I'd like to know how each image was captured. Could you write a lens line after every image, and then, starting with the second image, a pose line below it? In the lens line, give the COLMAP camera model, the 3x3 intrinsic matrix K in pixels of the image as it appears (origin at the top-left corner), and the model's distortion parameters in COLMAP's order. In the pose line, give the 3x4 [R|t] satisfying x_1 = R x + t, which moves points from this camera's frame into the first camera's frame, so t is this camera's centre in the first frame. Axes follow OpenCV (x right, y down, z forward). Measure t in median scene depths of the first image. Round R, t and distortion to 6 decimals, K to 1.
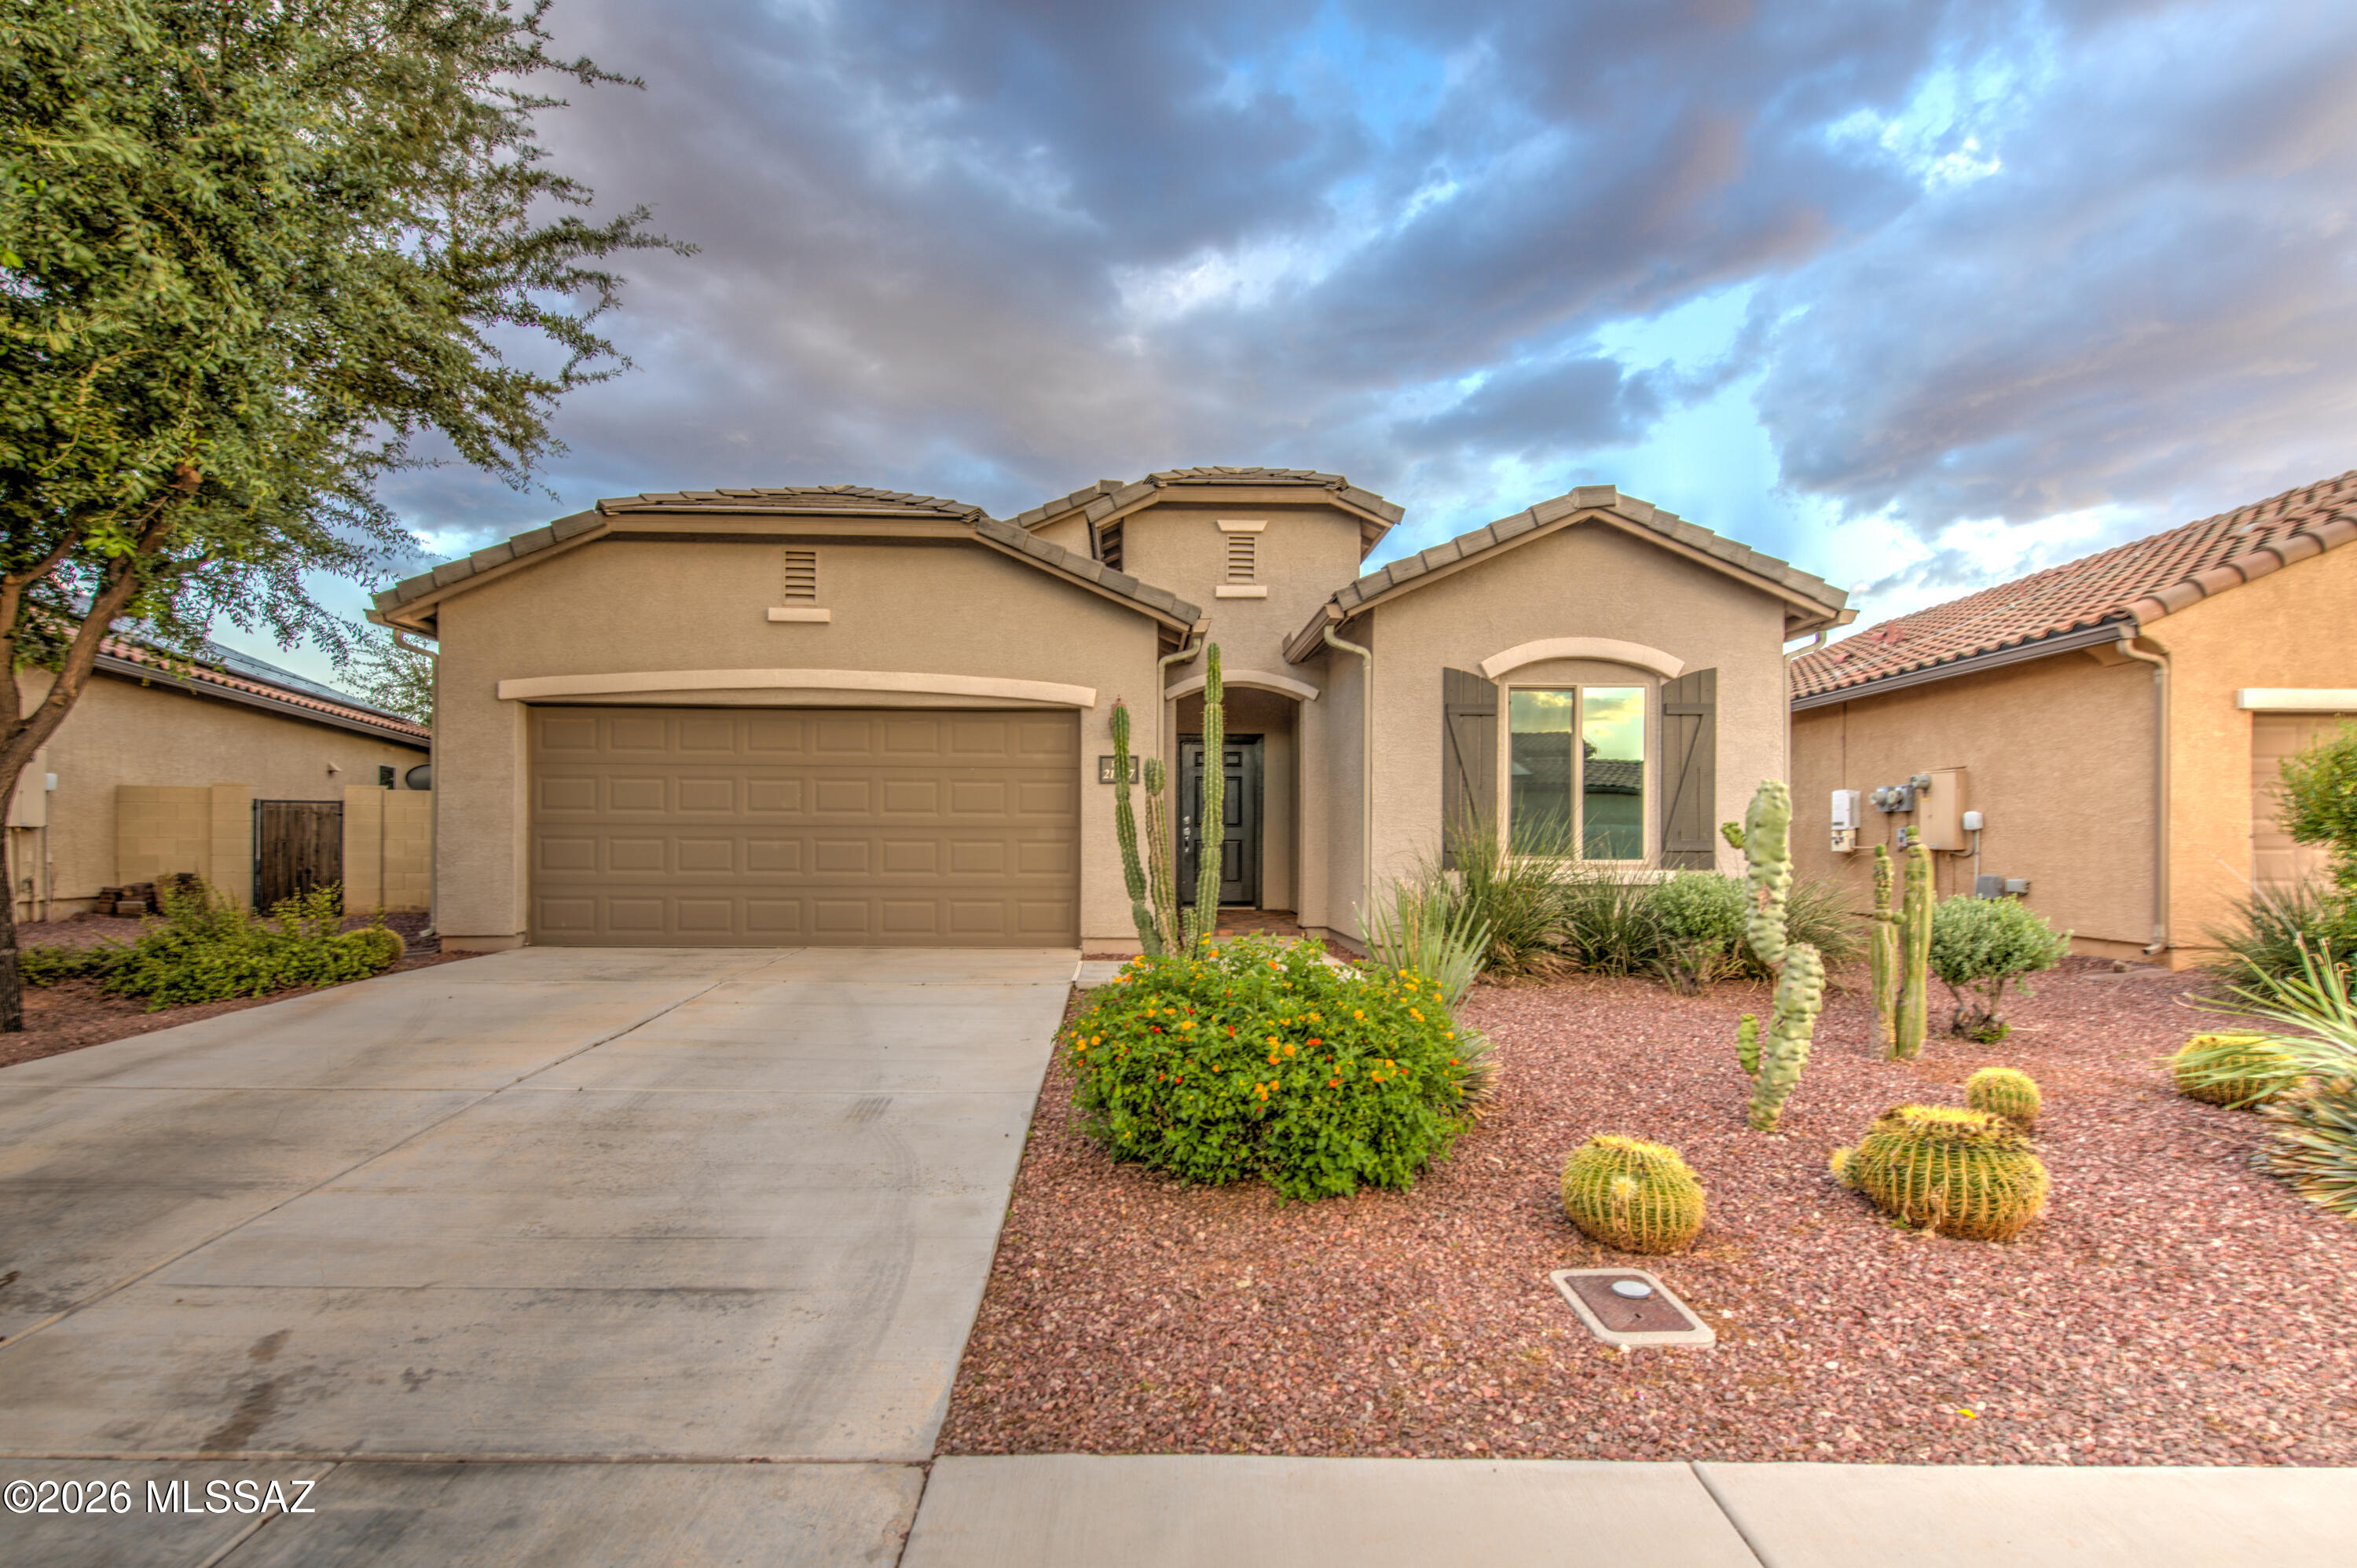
lens RADIAL K [[1043.8, 0, 1177.3], [0, 1043.8, 812.0], [0, 0, 1]] dist [0.007010, -0.004289]
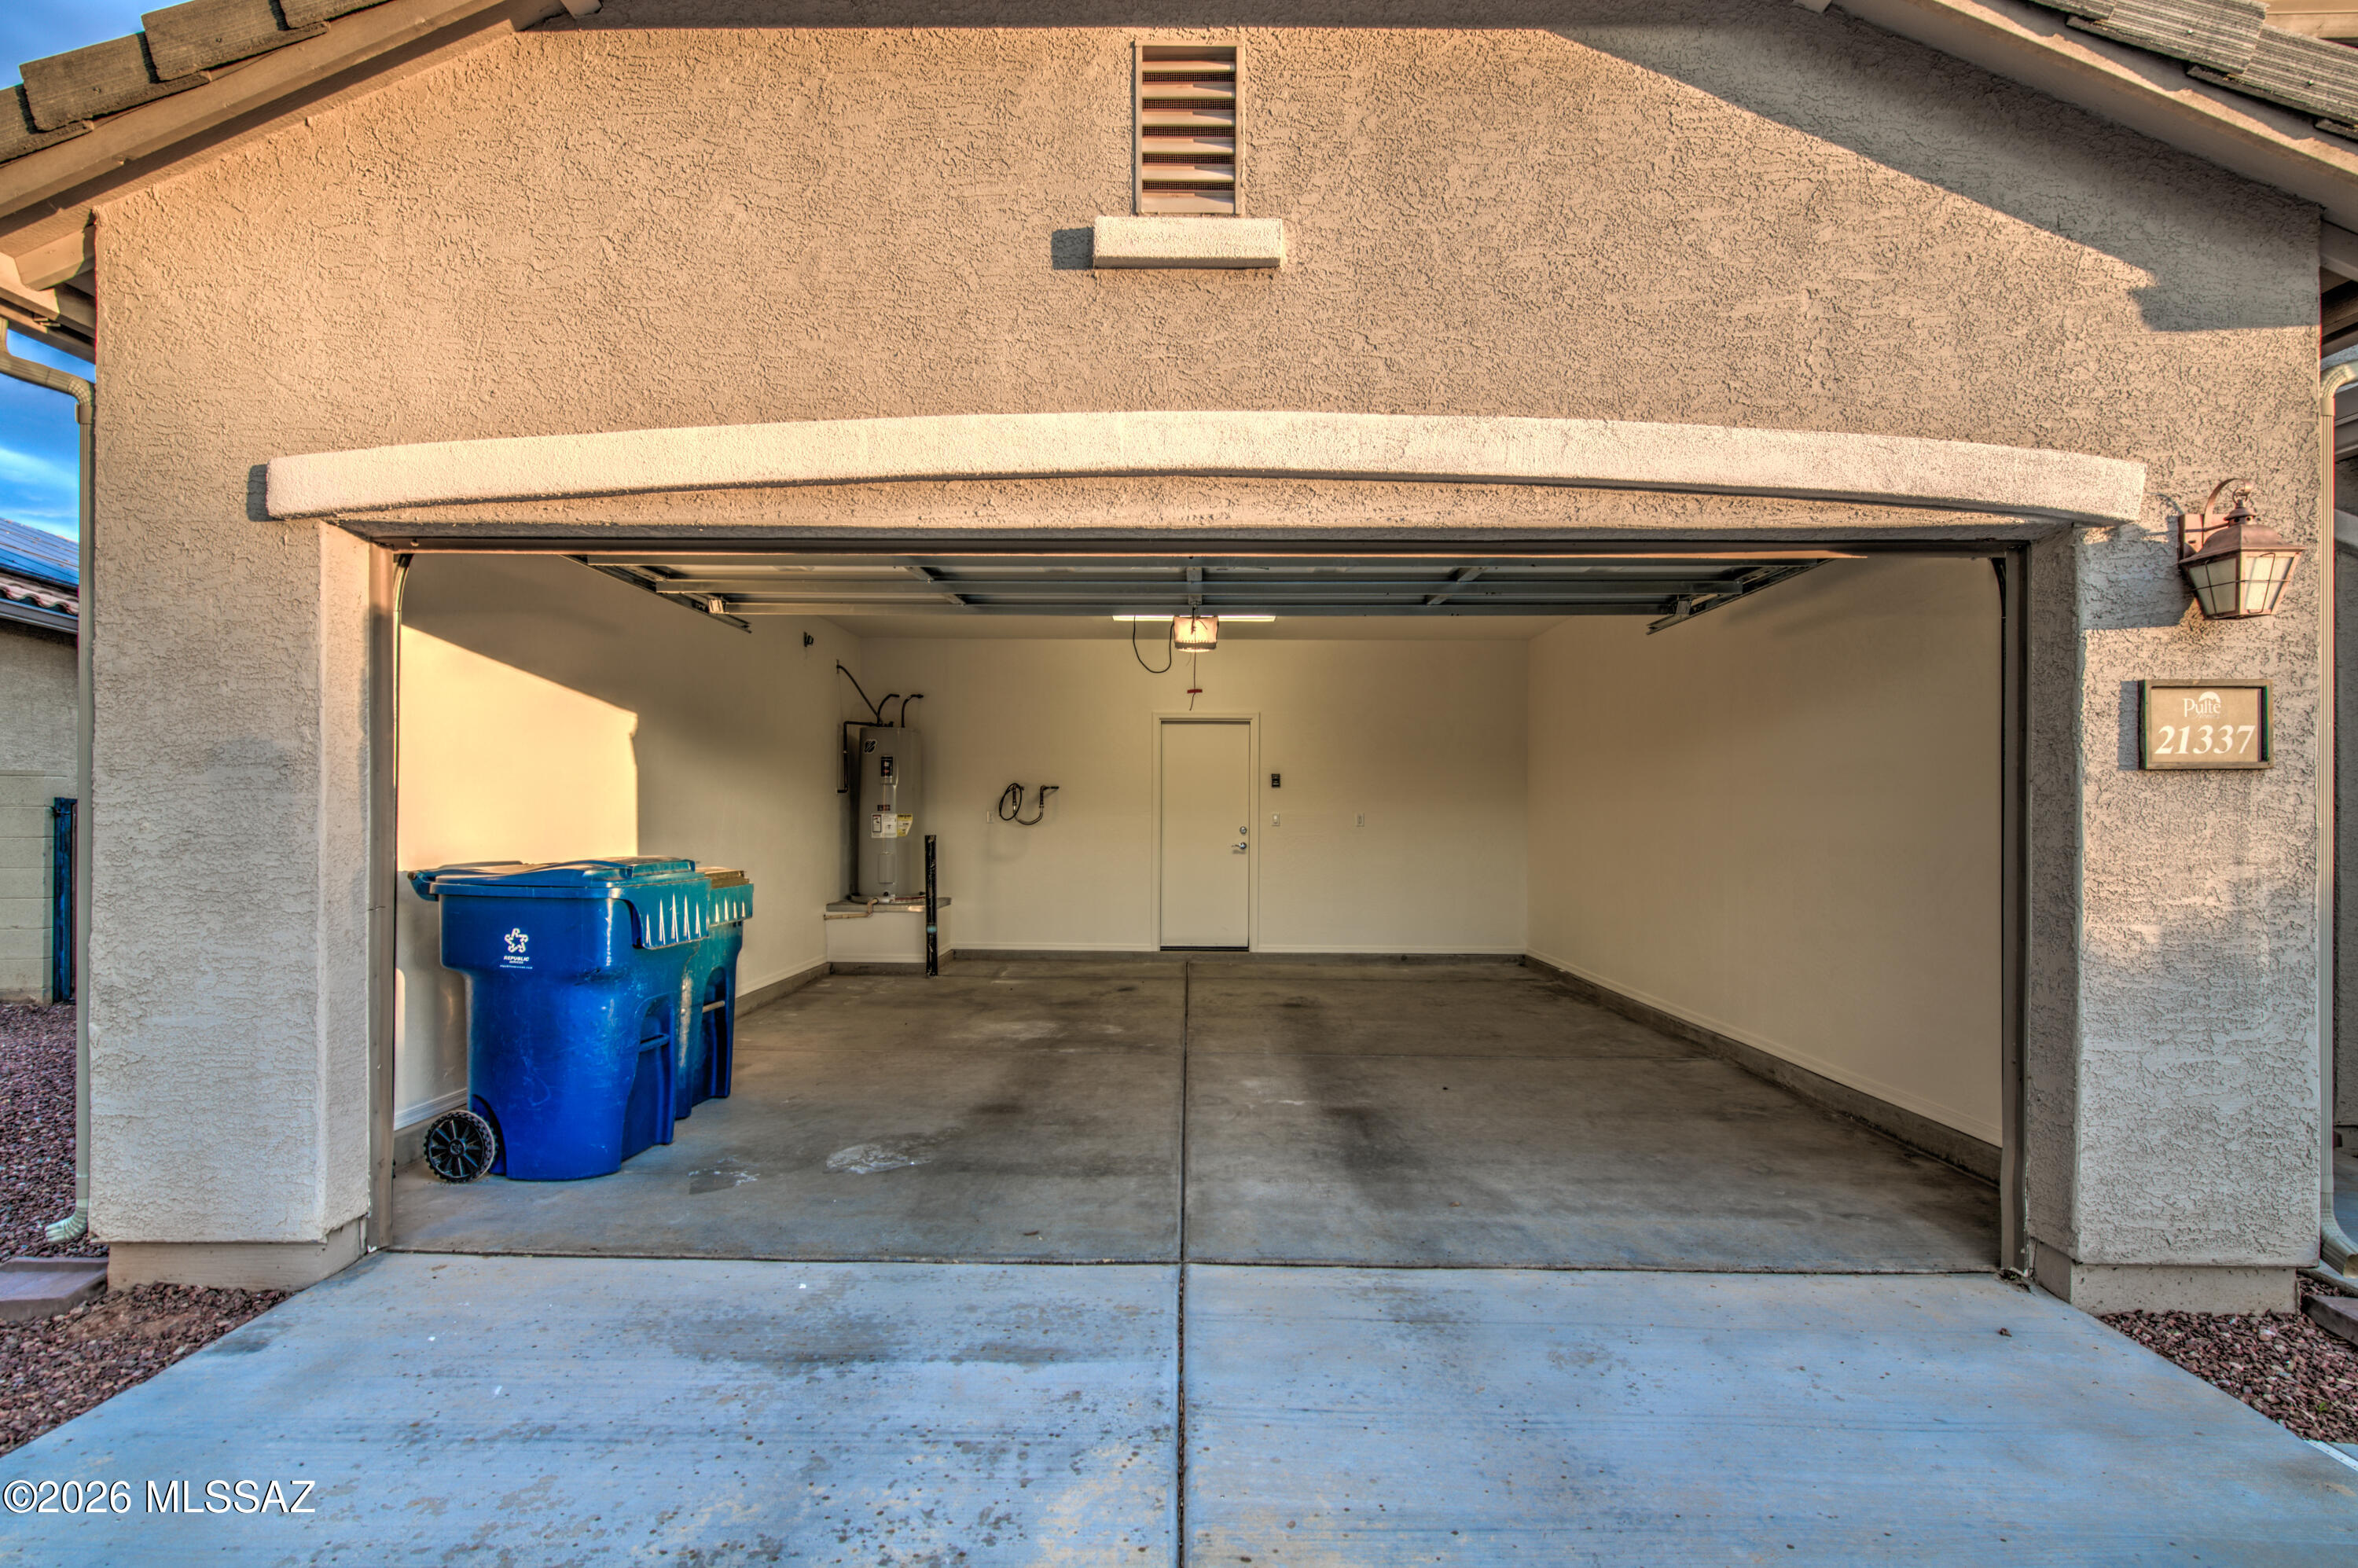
lens RADIAL K [[1044.3, 0, 1198.2], [0, 1044.3, 805.4], [0, 0, 1]] dist [0.007010, -0.004289]
pose [[0.999419, -0.001790, -0.034042, -0.349243], [0.002058, 0.999967, 0.007860, -0.020284], [0.034027, -0.007926, 0.999389, 0.683517]]
